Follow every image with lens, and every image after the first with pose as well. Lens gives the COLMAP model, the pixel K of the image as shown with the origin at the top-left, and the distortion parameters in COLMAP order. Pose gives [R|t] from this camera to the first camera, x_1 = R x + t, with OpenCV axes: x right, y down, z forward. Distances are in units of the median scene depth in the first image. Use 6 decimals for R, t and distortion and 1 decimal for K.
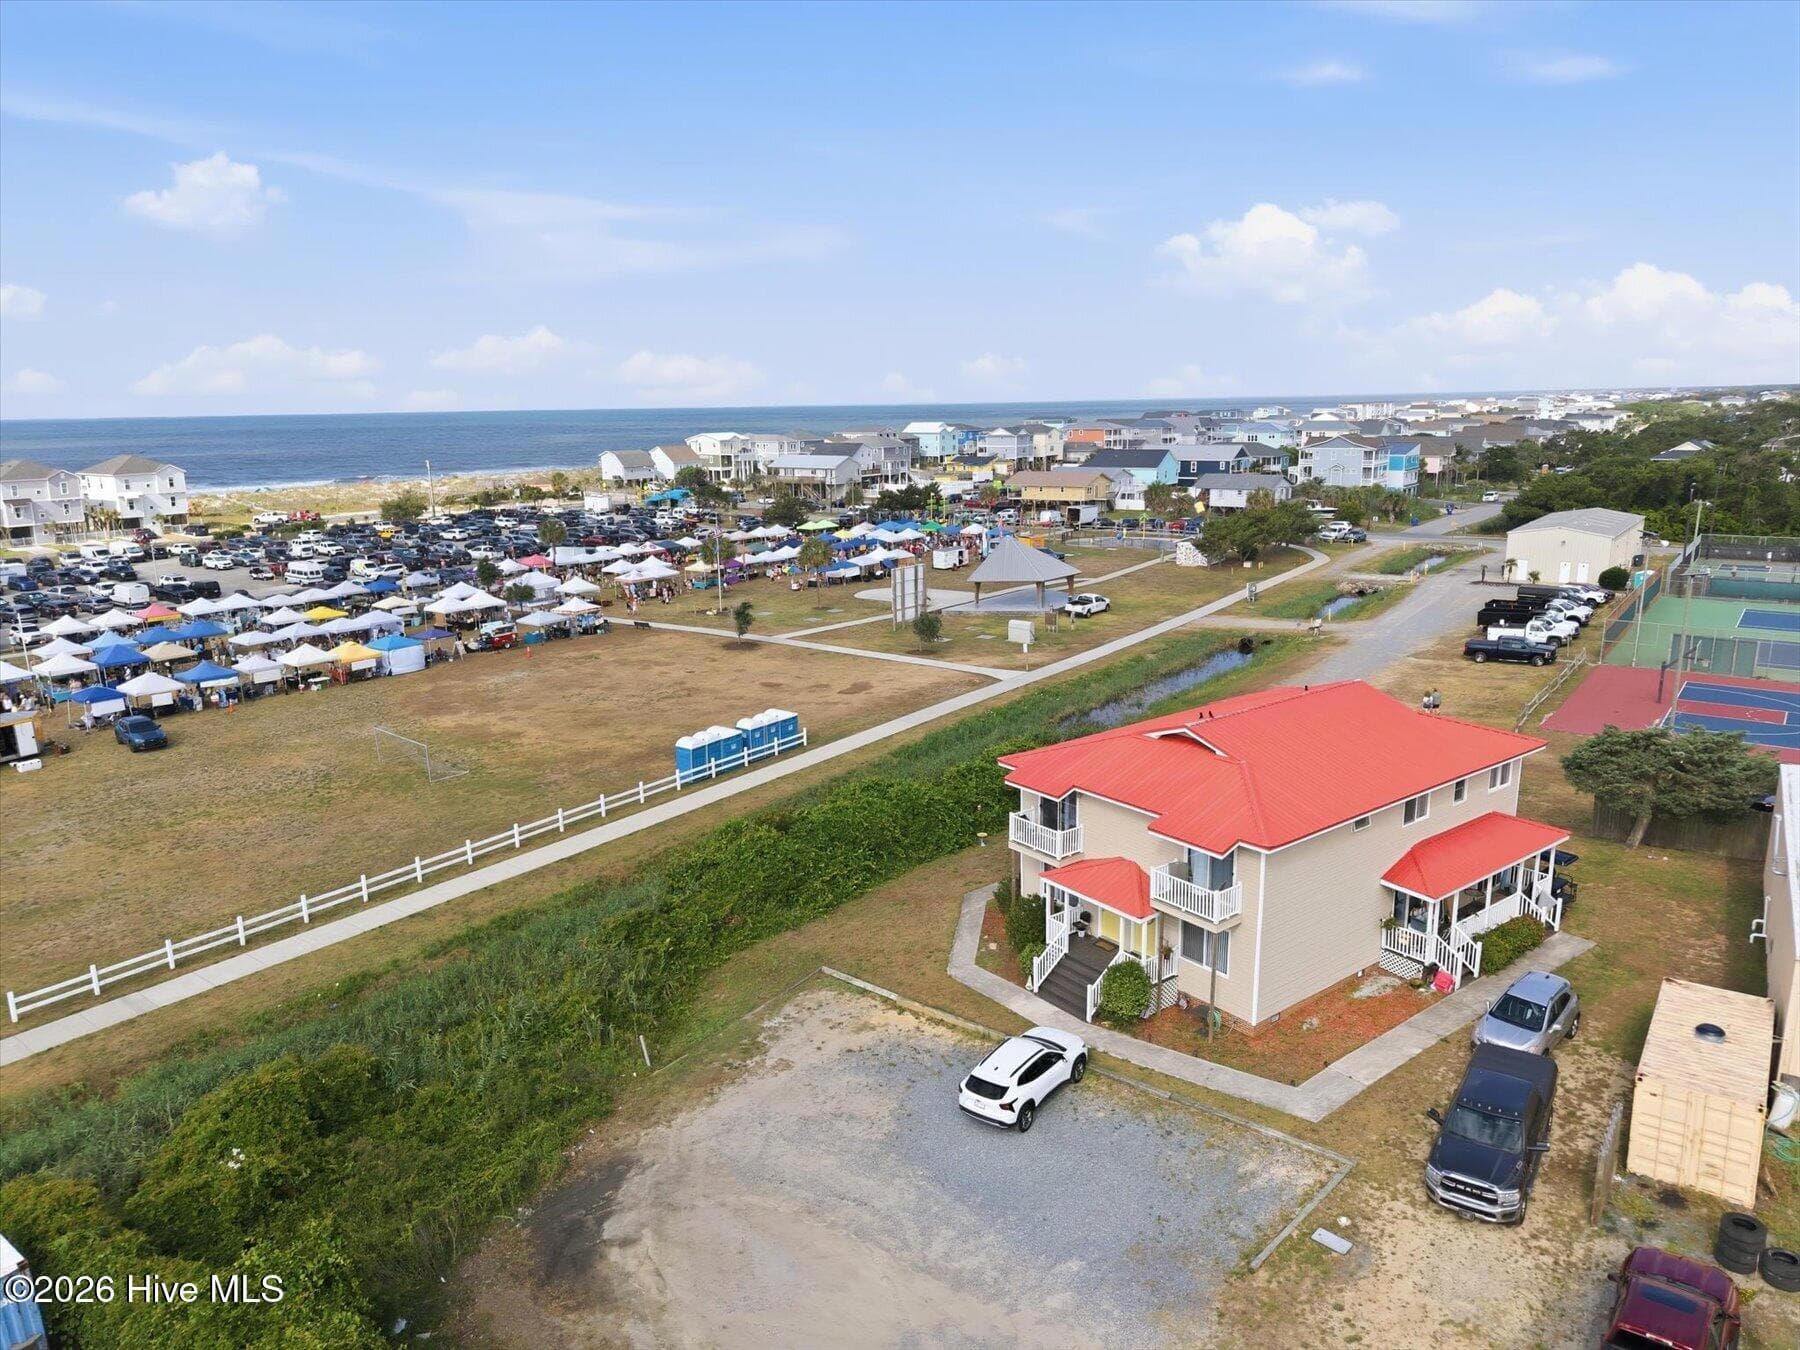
lens RADIAL K [[1192.3, 0, 900.0], [0, 1192.3, 675.0], [0, 0, 1]] dist [0.033408, -0.047006]
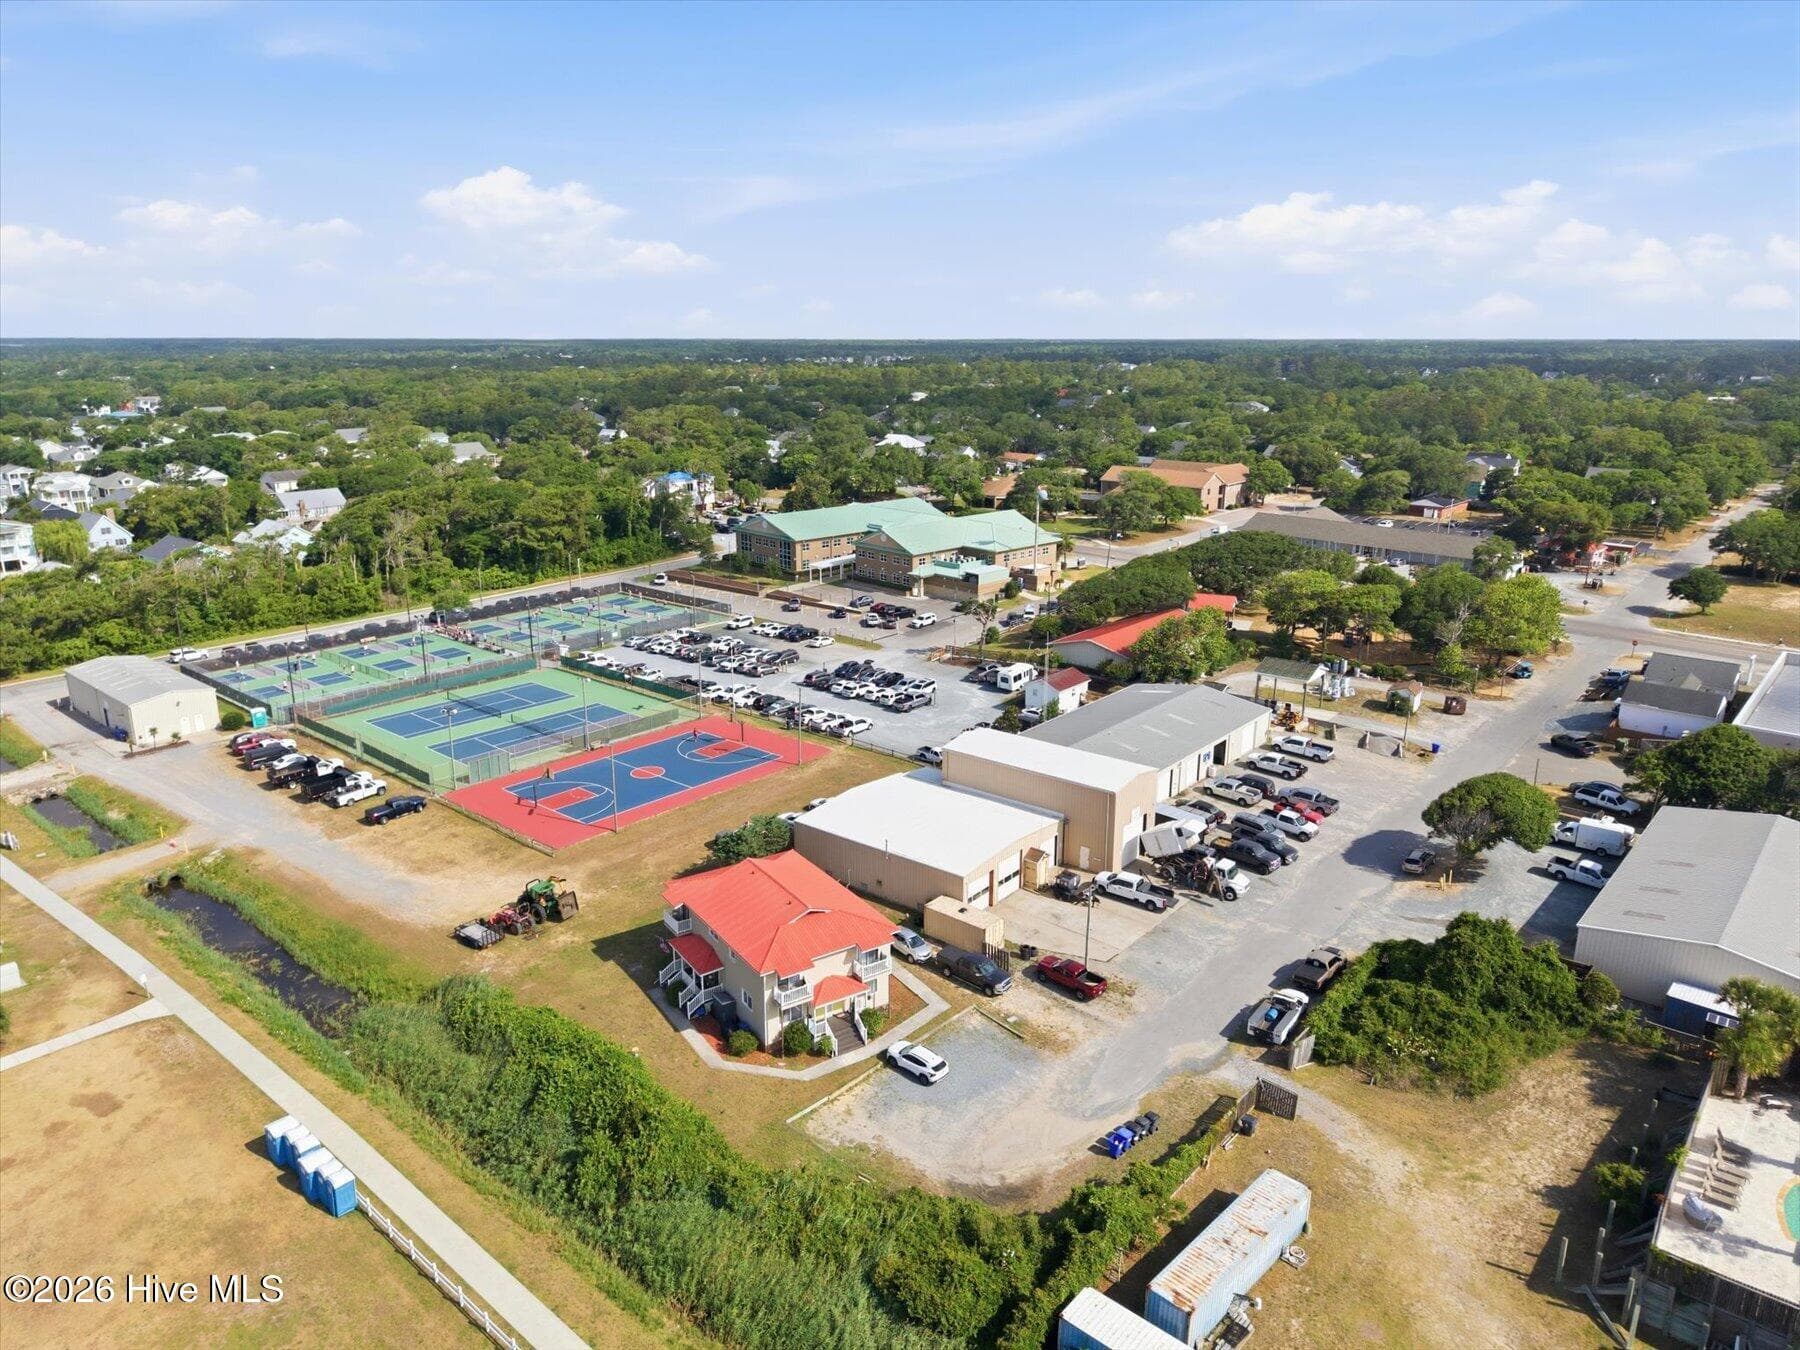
lens RADIAL K [[1162.6, 0, 900.0], [0, 1162.6, 675.0], [0, 0, 1]] dist [0.078829, -0.115865]
pose [[0.072949, -0.250060, 0.965478, -1.238757], [0.218986, 0.948449, 0.229104, -0.594660], [-0.972997, 0.194714, 0.123948, 0.373134]]
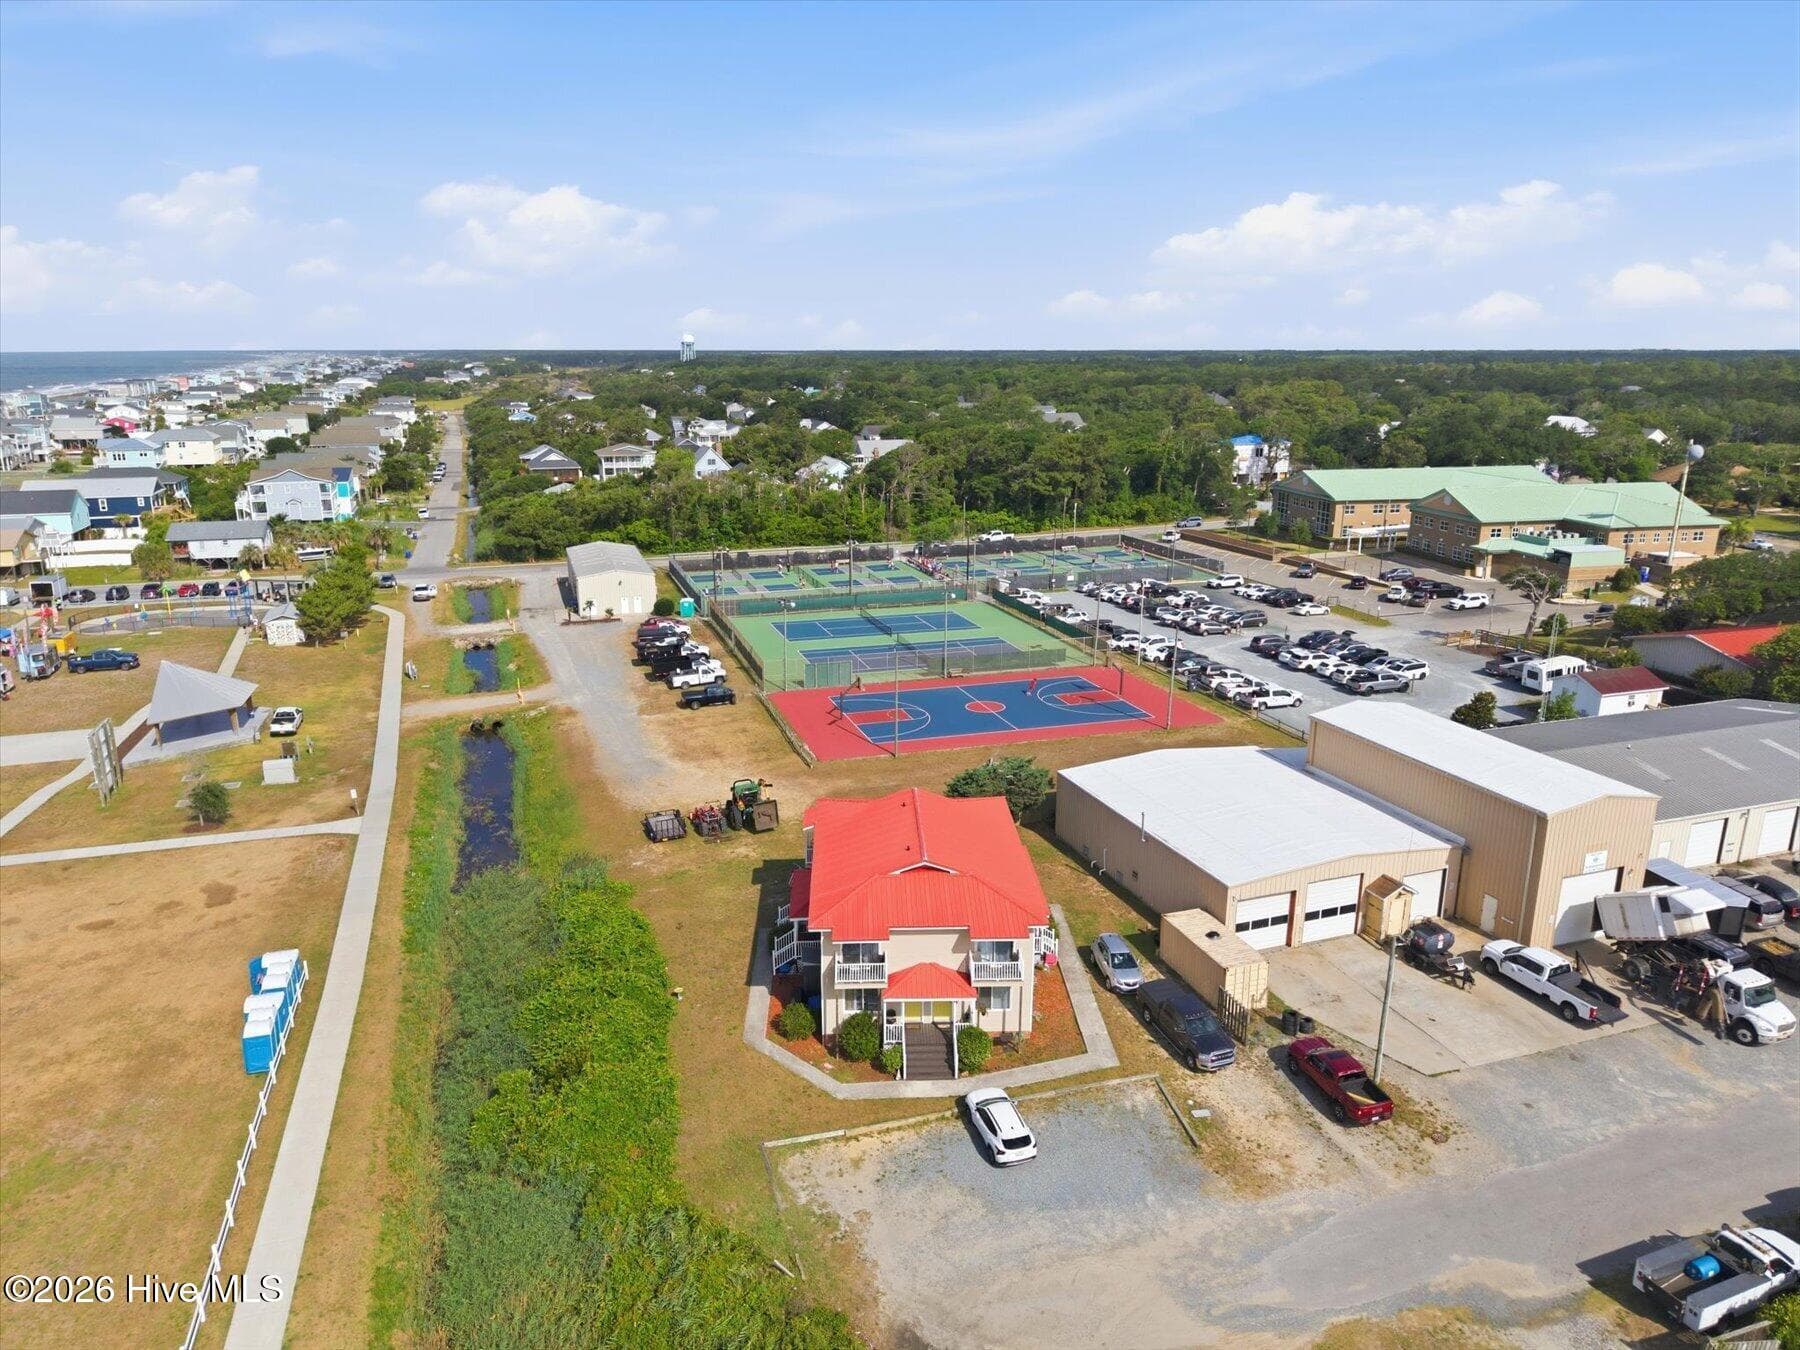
lens RADIAL K [[1192.3, 0, 900.0], [0, 1192.3, 675.0], [0, 0, 1]] dist [0.033408, -0.047006]
pose [[0.576618, -0.193169, 0.793850, -0.669551], [0.169388, 0.978801, 0.115137, -0.264757], [-0.799262, 0.068078, 0.597115, 0.098444]]
